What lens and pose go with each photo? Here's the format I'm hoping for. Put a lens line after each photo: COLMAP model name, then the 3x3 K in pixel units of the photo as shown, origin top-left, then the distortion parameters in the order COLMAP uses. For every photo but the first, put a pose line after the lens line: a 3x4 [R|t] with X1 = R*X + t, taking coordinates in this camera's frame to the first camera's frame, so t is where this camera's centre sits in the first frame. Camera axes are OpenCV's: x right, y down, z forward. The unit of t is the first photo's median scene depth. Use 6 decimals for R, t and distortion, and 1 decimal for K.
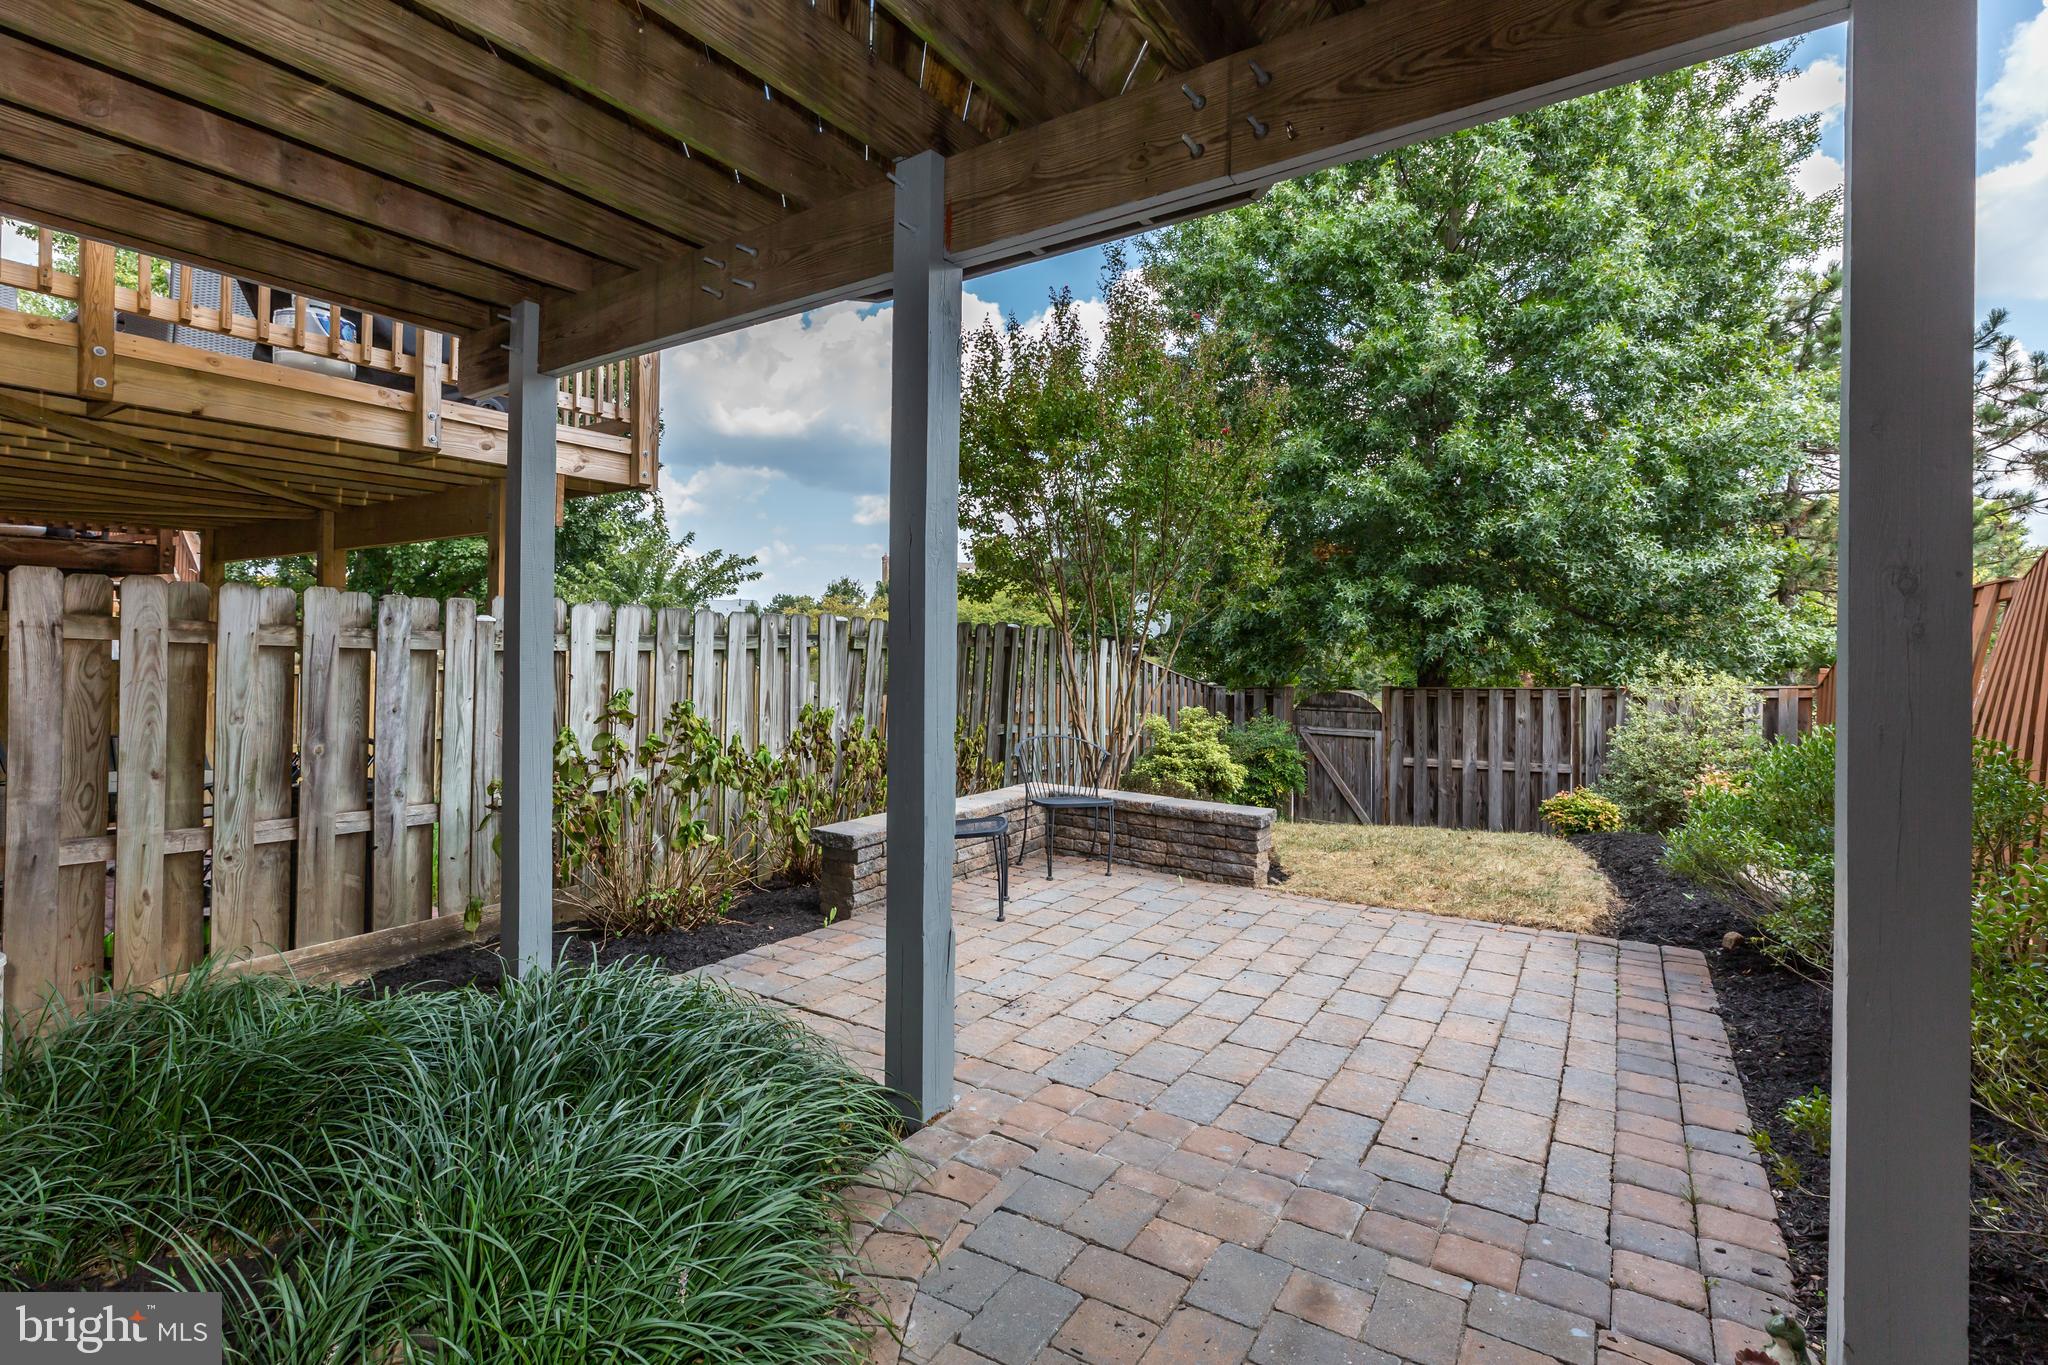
lens RADIAL K [[936.0, 0, 1024.0], [0, 936.0, 682.5], [0, 0, 1]] dist [-0.000167, -0.000079]
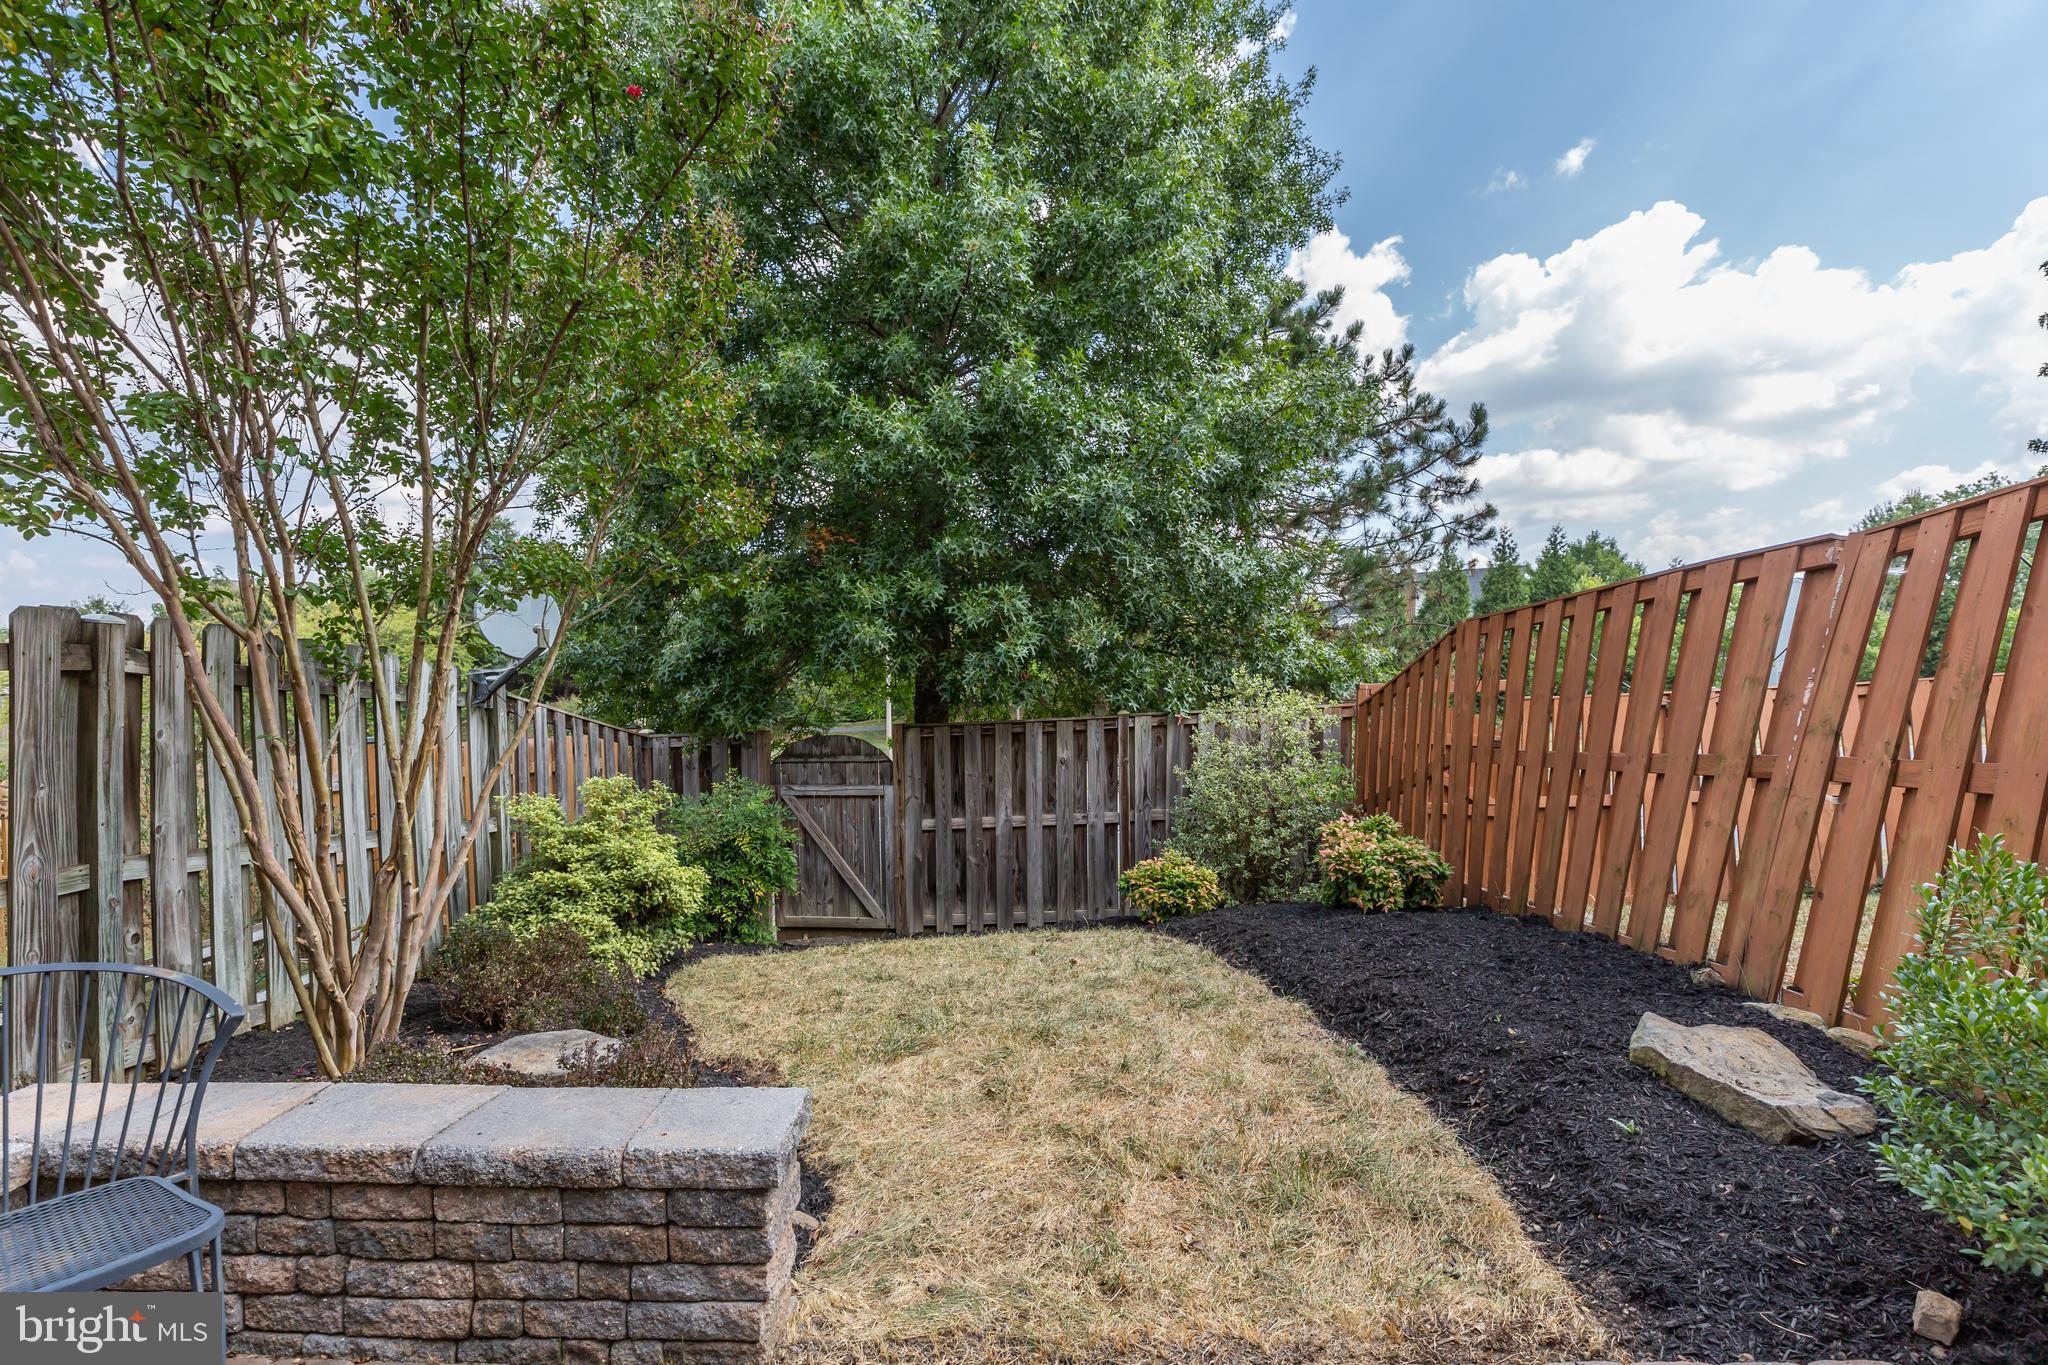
lens RADIAL K [[936.0, 0, 1024.0], [0, 936.0, 682.5], [0, 0, 1]] dist [-0.000167, -0.000079]
pose [[0.840467, -0.019953, 0.541496, 0.081578], [0.041731, 0.998737, -0.027970, -0.004409], [-0.540254, 0.046105, 0.840238, 0.360531]]
